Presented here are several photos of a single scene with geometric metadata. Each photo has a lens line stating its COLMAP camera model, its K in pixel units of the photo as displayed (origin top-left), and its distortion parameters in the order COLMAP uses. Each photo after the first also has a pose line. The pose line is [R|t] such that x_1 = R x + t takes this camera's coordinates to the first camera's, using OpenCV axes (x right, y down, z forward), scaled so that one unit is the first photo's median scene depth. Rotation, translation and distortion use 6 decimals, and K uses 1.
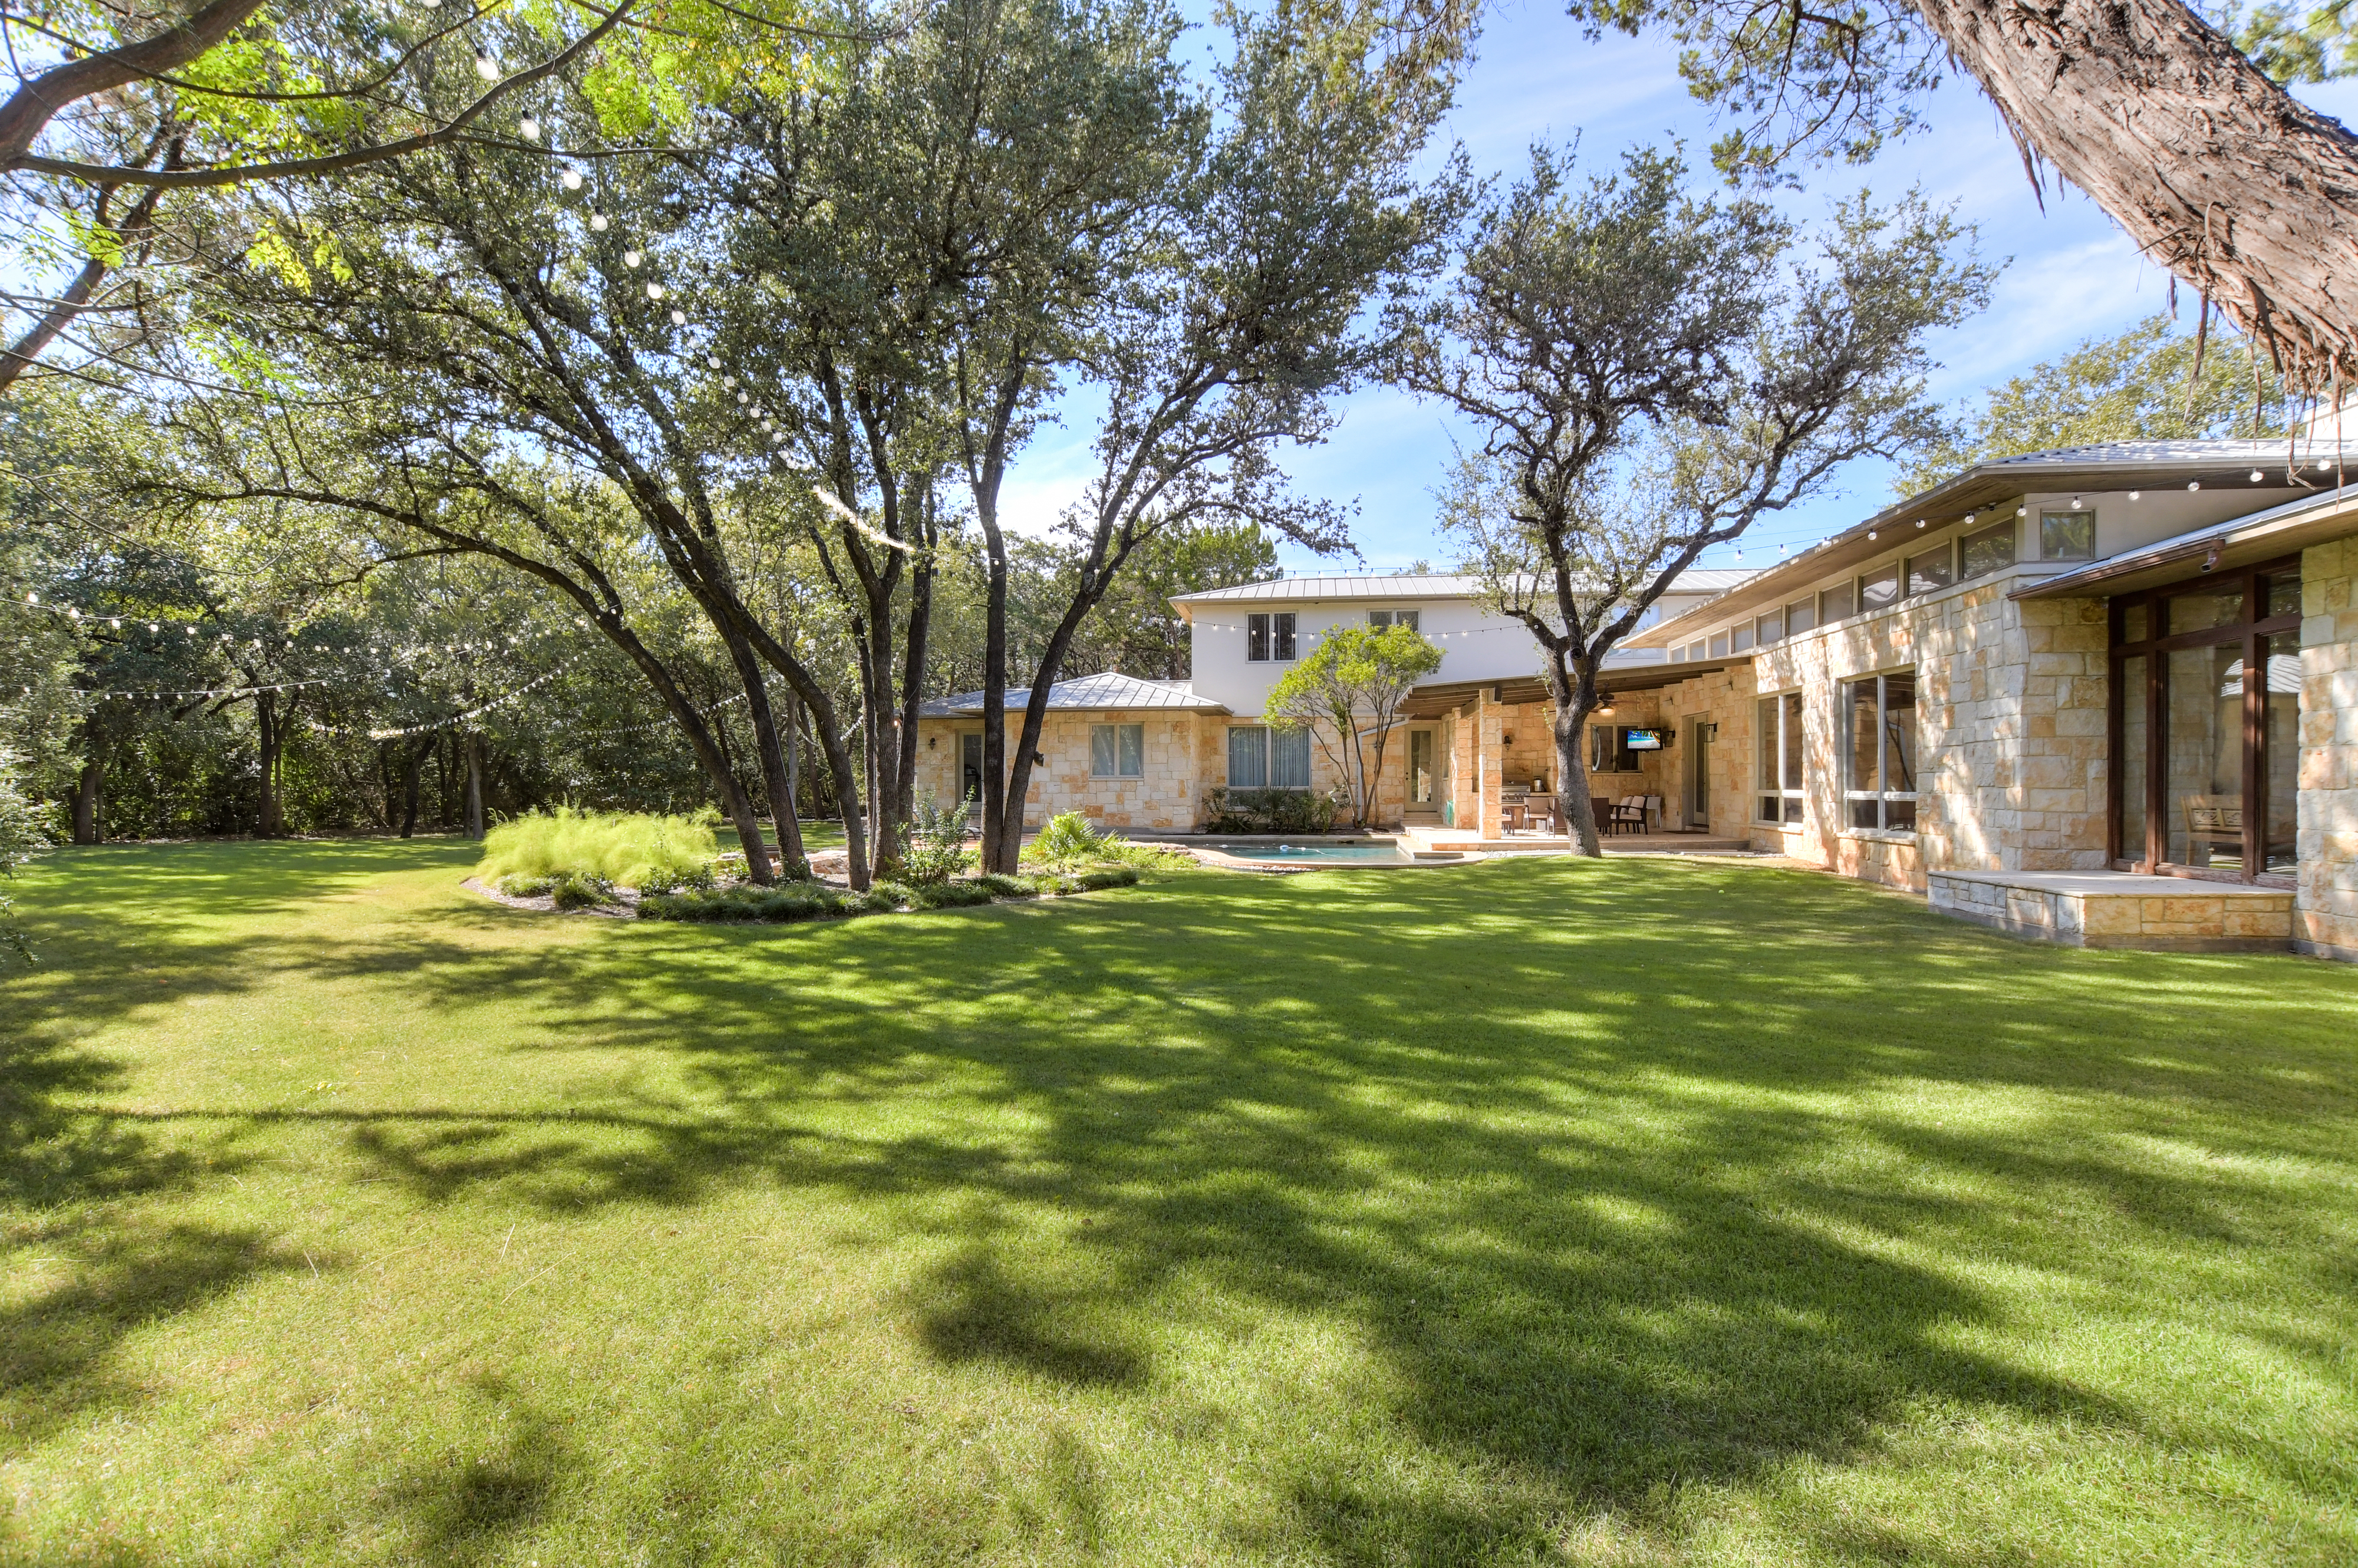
lens RADIAL K [[1116.7, 0, 1179.0], [0, 1116.7, 784.8], [0, 0, 1]] dist [-0.031391, 0.005360]
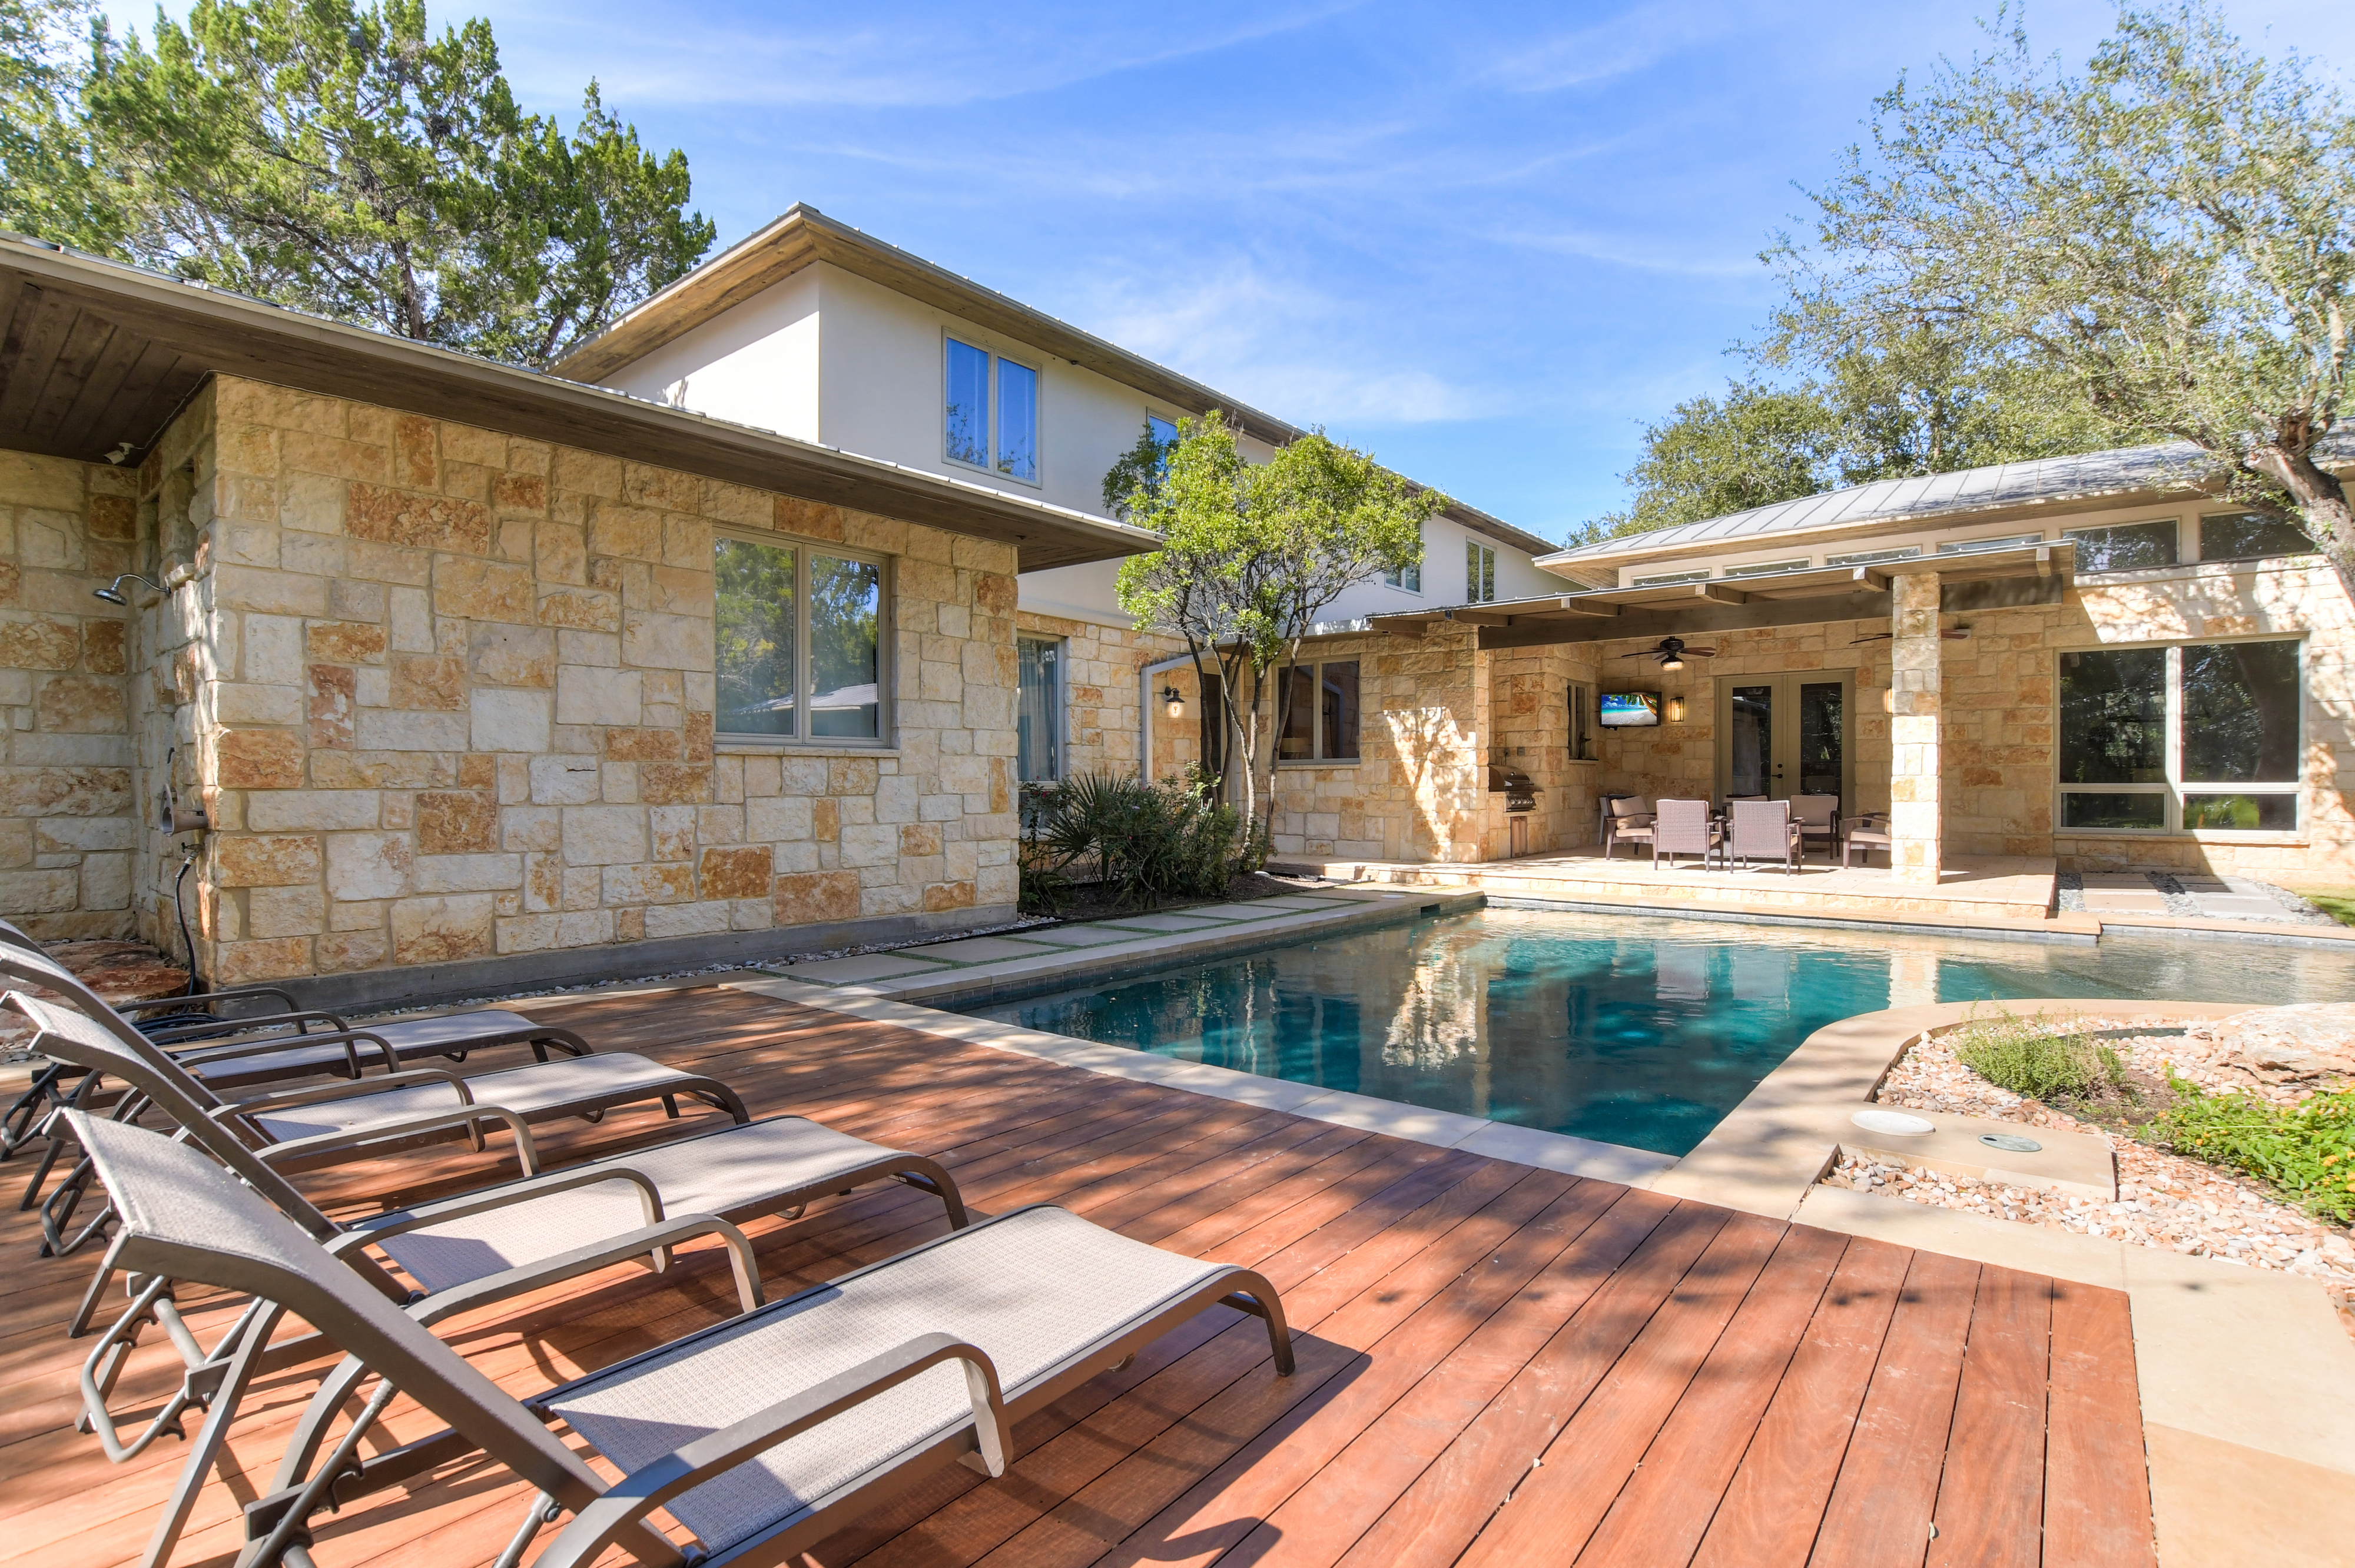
lens RADIAL K [[1115.2, 0, 1181.2], [0, 1115.2, 795.2], [0, 0, 1]] dist [-0.031391, 0.005360]
pose [[0.516713, -0.007602, 0.856125, -0.240254], [0.000946, 0.999965, 0.008309, 0.003690], [-0.856158, -0.003483, 0.516702, 0.778097]]
